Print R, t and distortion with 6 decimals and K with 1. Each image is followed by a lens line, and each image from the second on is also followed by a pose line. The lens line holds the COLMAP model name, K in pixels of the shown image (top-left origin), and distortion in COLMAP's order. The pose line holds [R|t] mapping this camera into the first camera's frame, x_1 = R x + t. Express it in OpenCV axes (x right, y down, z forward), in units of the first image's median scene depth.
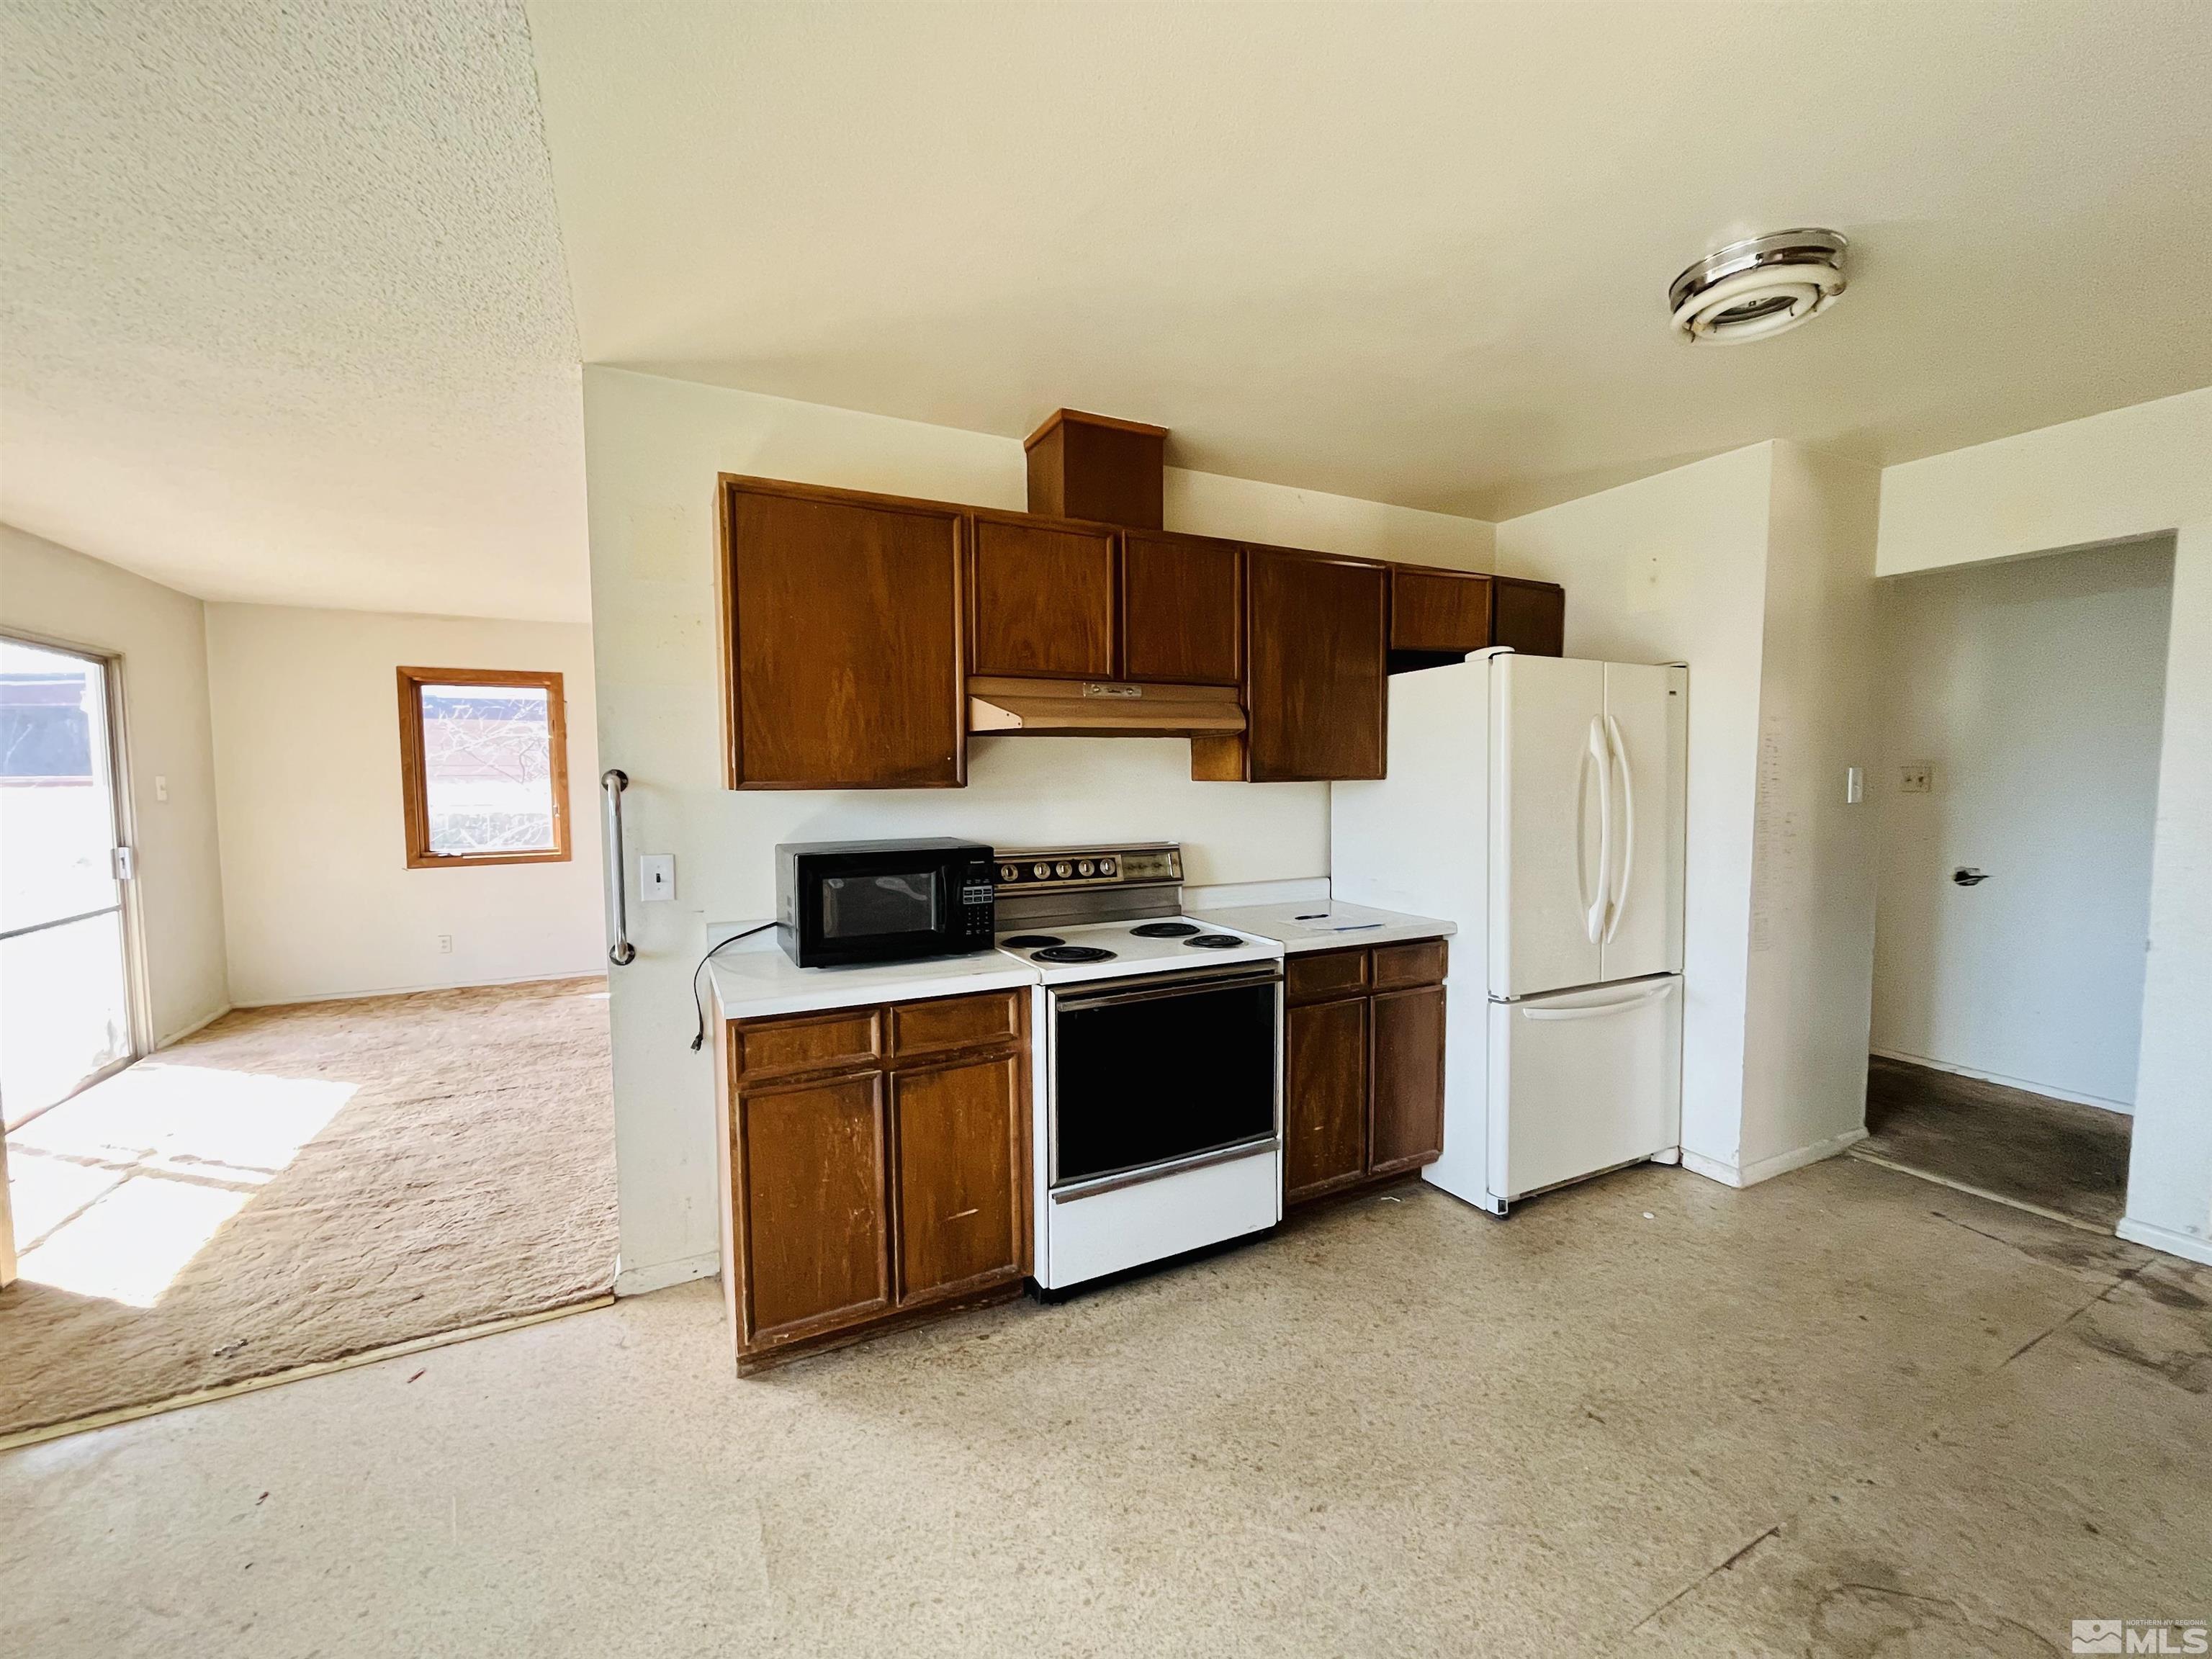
lens RADIAL K [[890.4, 0, 1104.2], [0, 890.4, 833.1], [0, 0, 1]] dist [-0.002480, -0.000134]
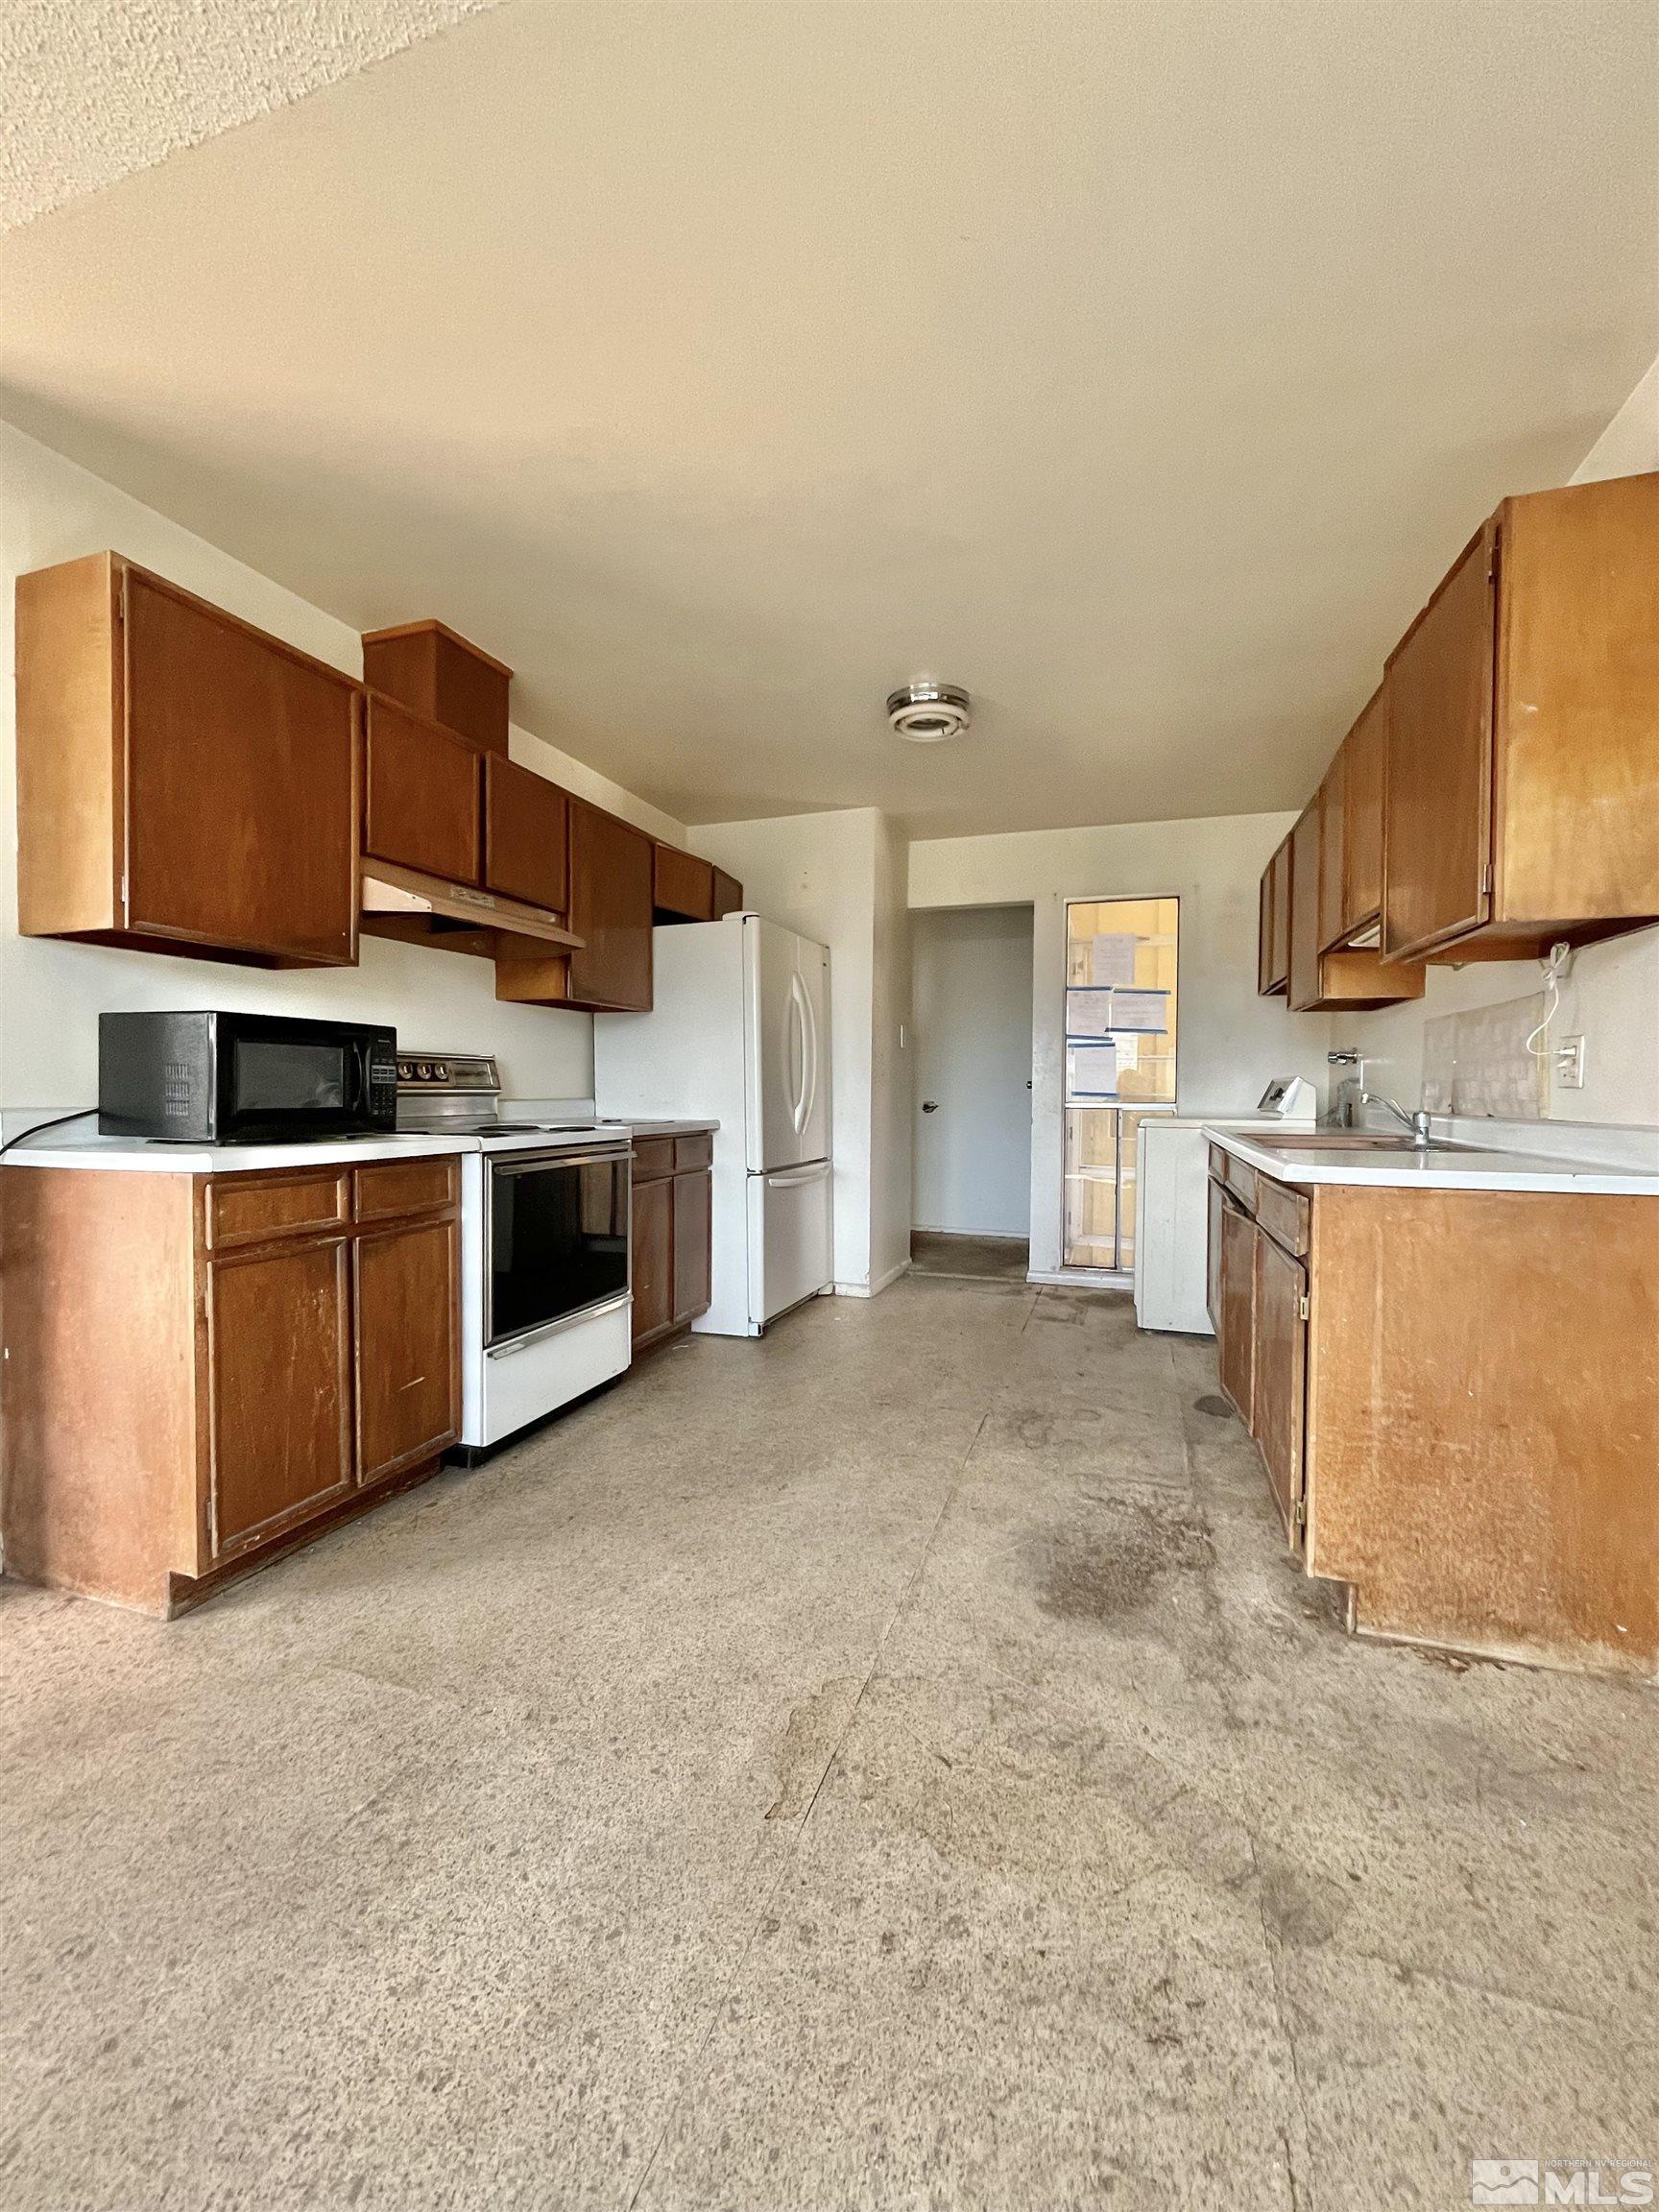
lens RADIAL K [[890.4, 0, 824.0], [0, 890.4, 1107.0], [0, 0, 1]] dist [-0.002480, -0.000134]
pose [[0.717068, -0.002973, 0.696997, -0.495433], [0.034415, 0.998922, -0.031145, 0.158303], [-0.696153, 0.046320, 0.716398, -0.045107]]
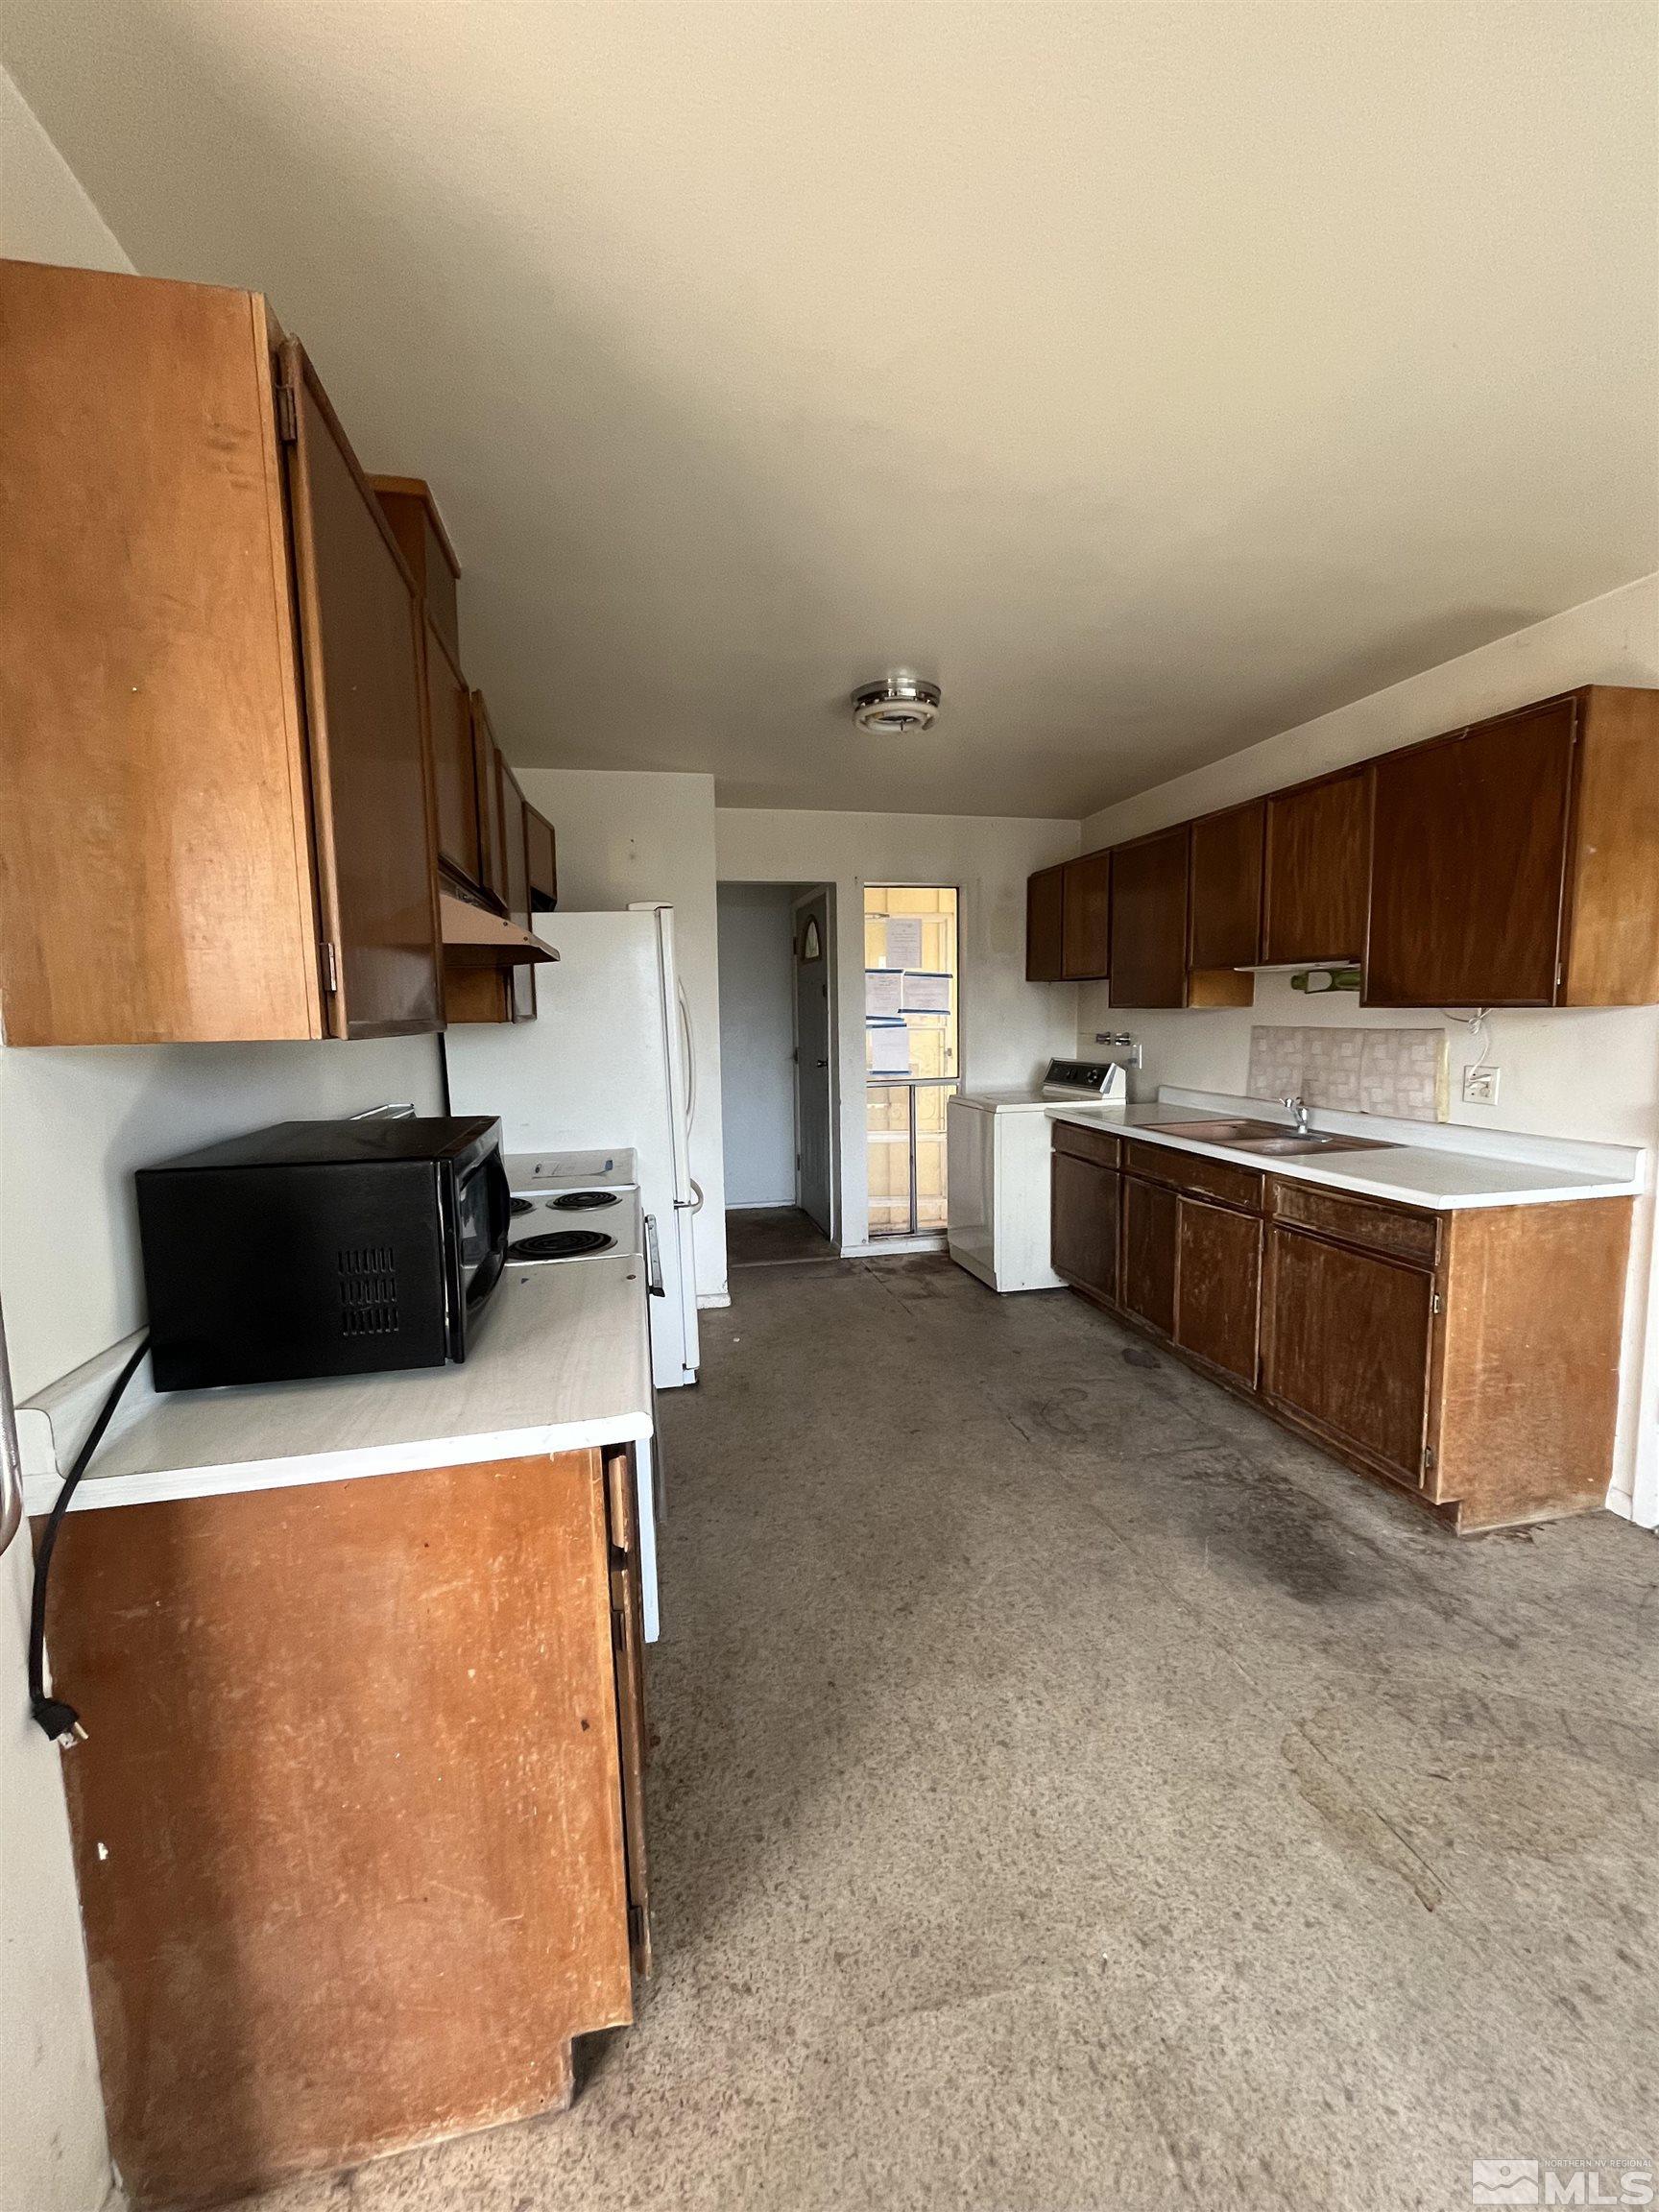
lens RADIAL K [[890.4, 0, 822.6], [0, 890.4, 1105.3], [0, 0, 1]] dist [-0.002480, -0.000134]
pose [[0.254219, -0.100342, 0.961927, -0.751688], [0.082640, 0.993219, 0.081766, -0.029444], [-0.963610, 0.058708, 0.260787, 0.602594]]
